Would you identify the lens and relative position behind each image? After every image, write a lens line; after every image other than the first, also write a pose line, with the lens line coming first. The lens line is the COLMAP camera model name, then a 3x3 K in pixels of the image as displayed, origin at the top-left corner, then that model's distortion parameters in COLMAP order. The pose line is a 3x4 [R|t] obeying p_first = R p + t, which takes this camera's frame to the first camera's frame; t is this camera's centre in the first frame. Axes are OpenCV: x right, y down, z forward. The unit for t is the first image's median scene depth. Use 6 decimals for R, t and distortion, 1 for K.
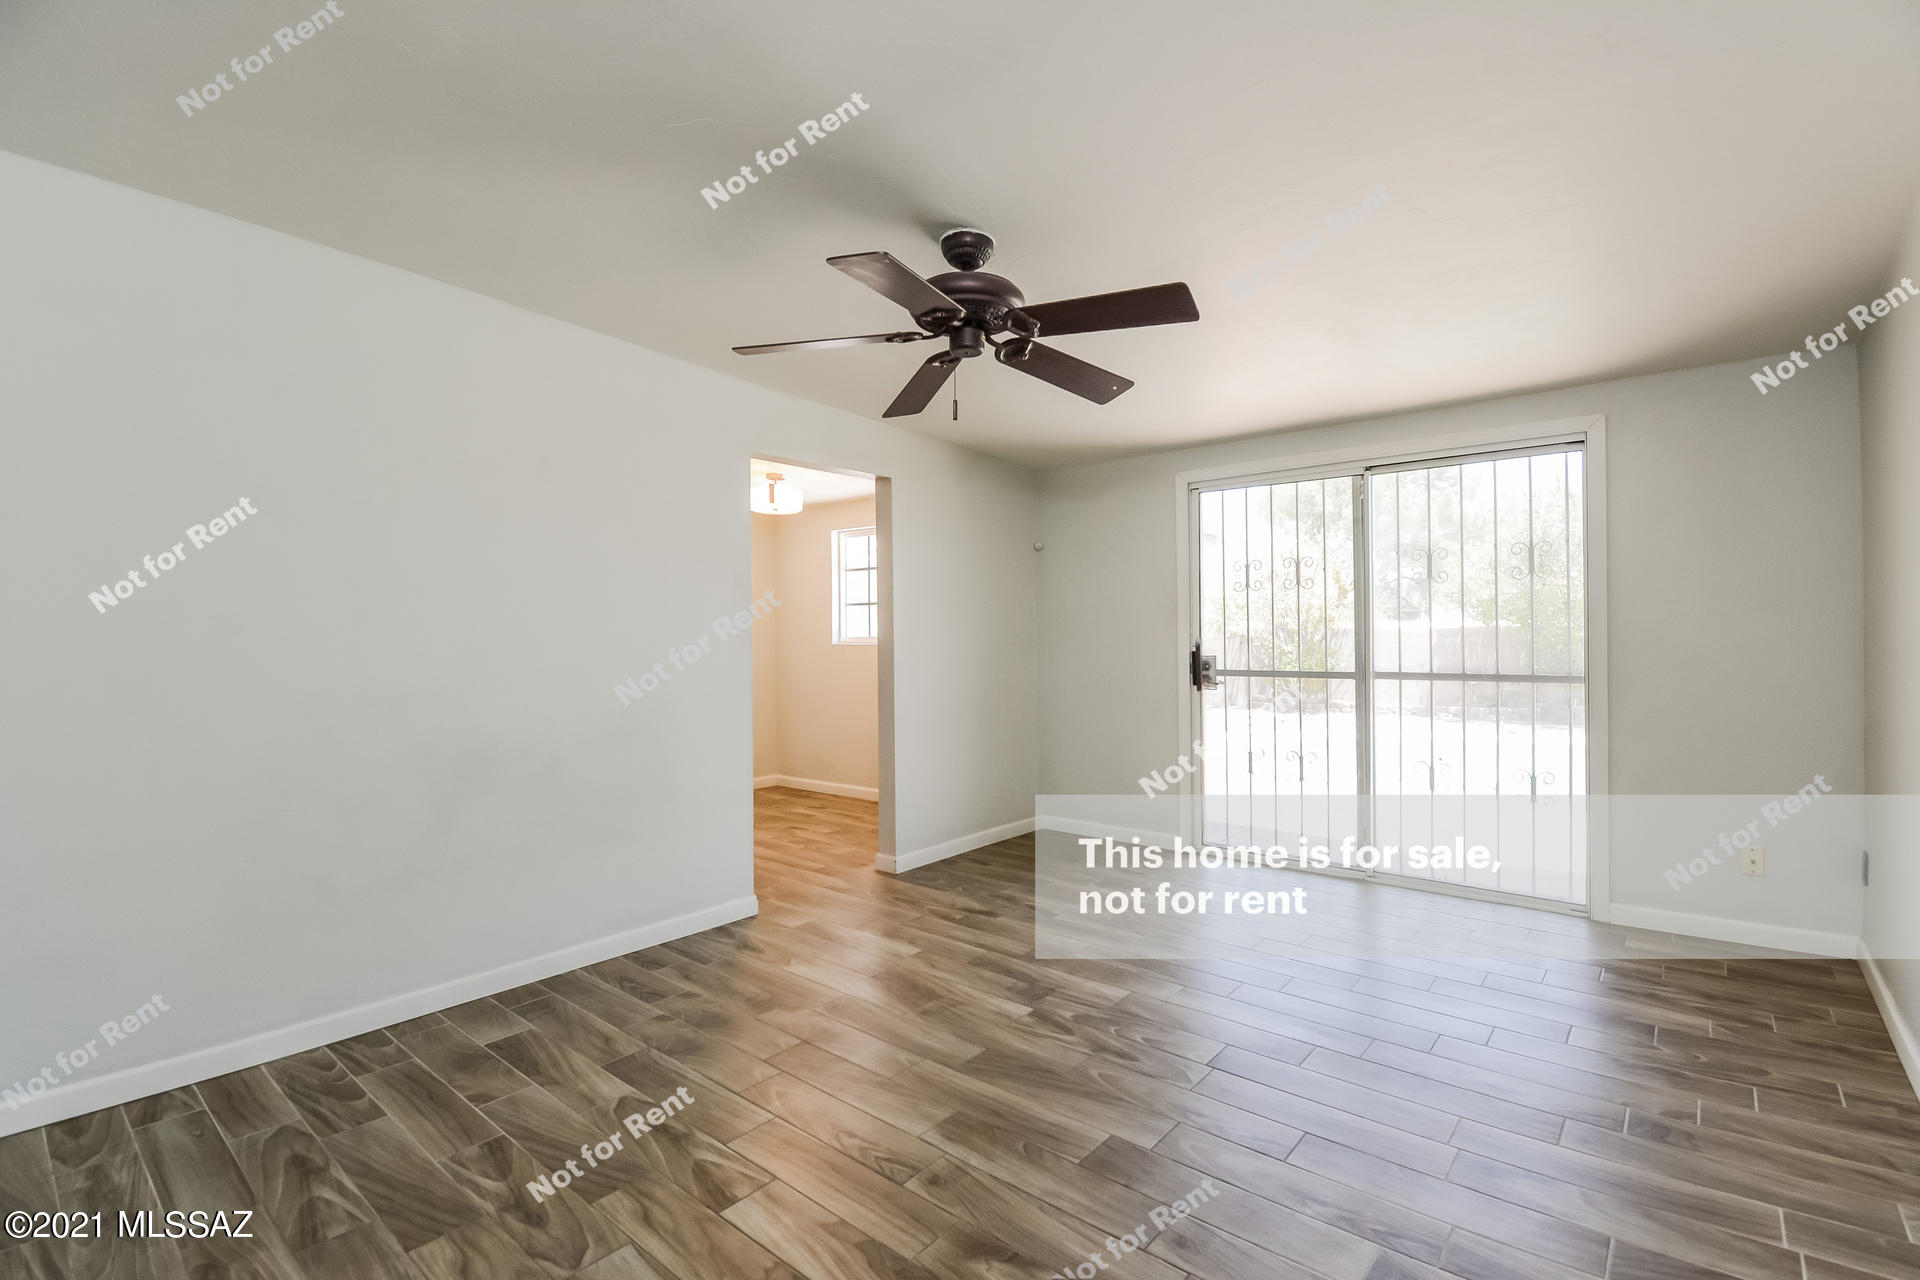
lens RADIAL K [[888.5, 0, 954.5], [0, 888.5, 634.6], [0, 0, 1]] dist [0.010400, -0.000610]
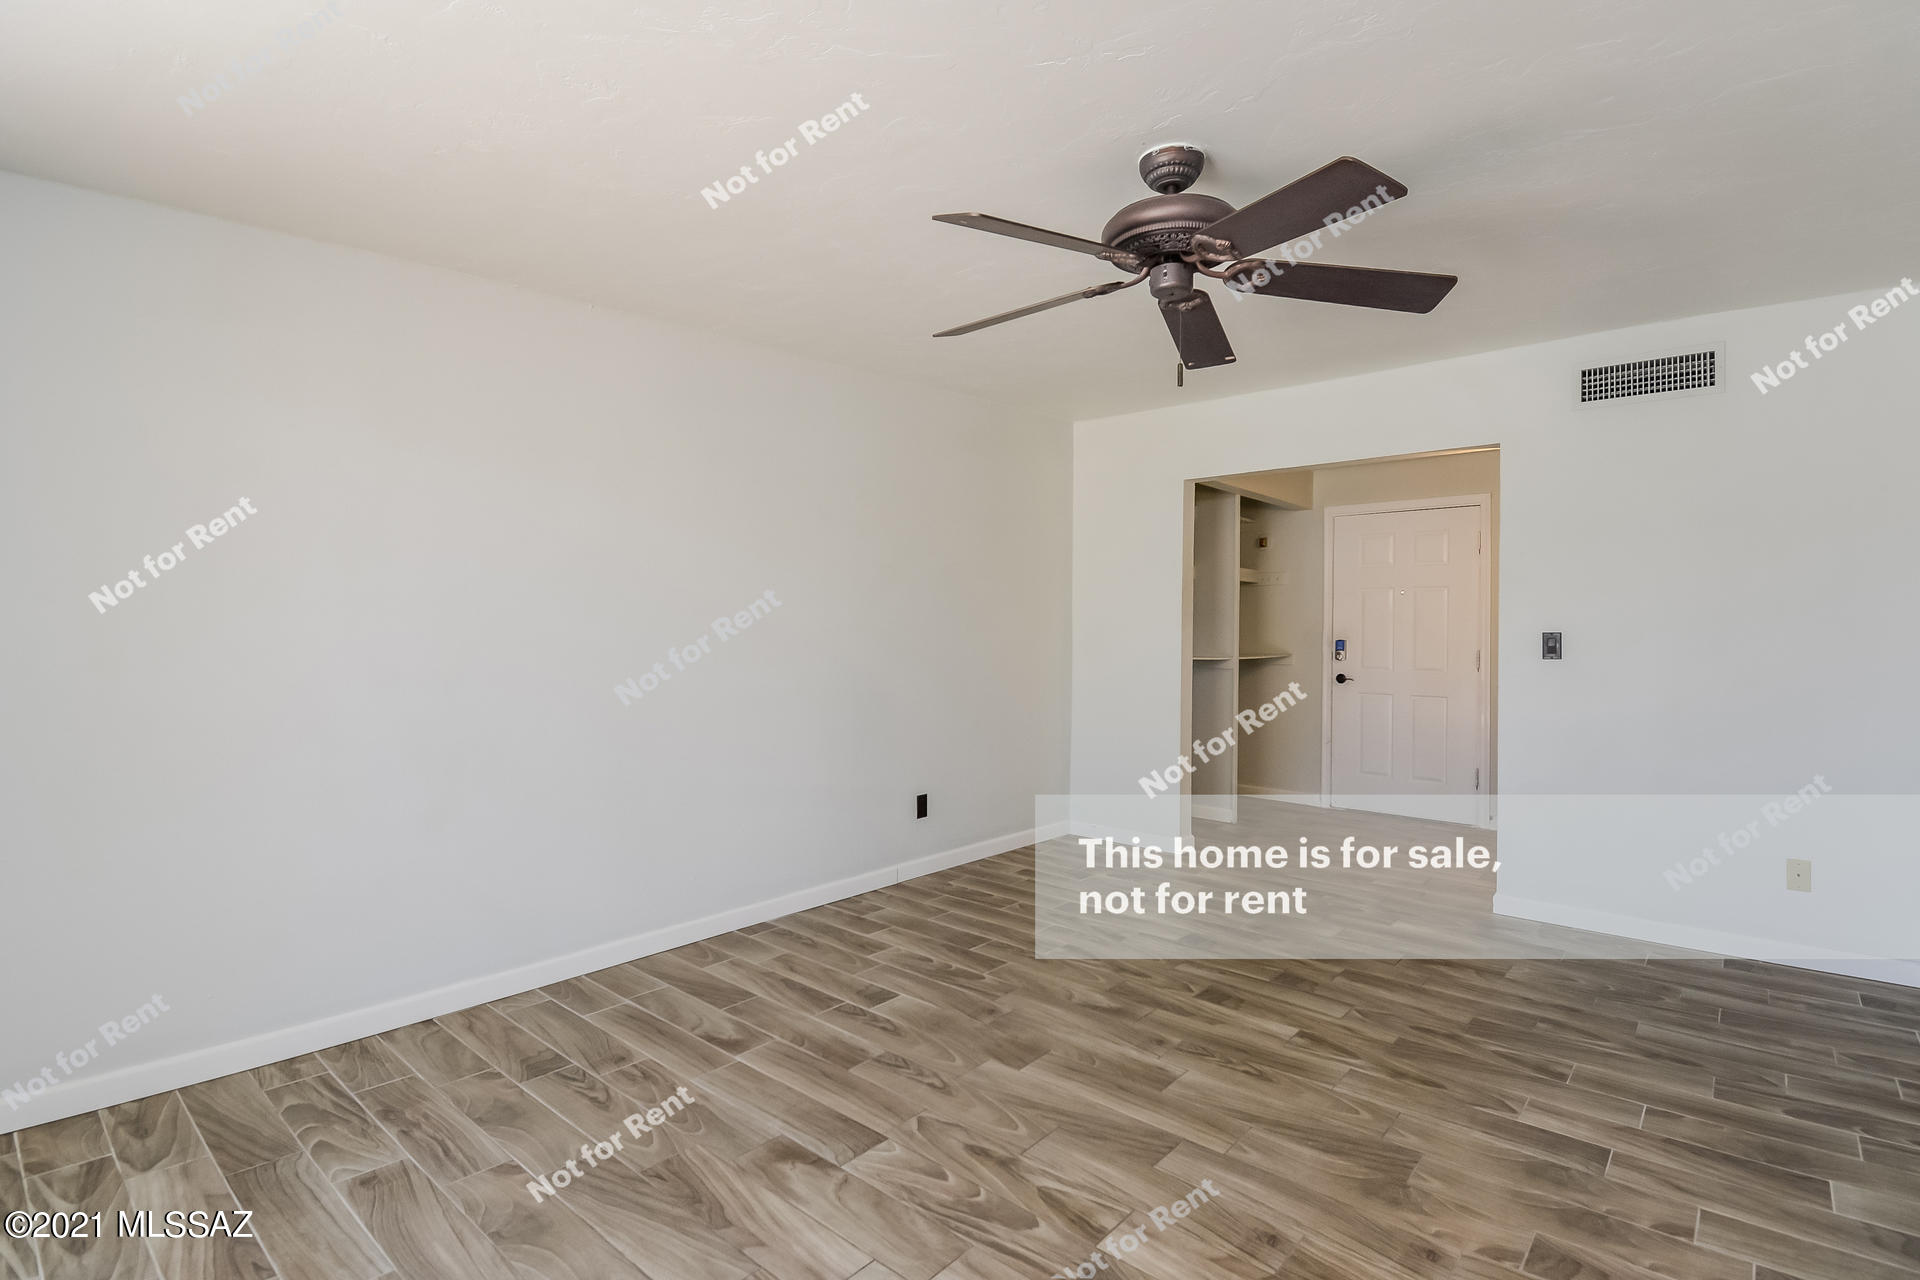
lens RADIAL K [[888.5, 0, 965.0], [0, 888.5, 637.4], [0, 0, 1]] dist [0.010400, -0.000610]
pose [[-0.999789, -0.002839, 0.020335, 0.200661], [-0.002782, 0.999992, 0.002843, 0.002489], [-0.020343, 0.002786, -0.999789, 1.921224]]
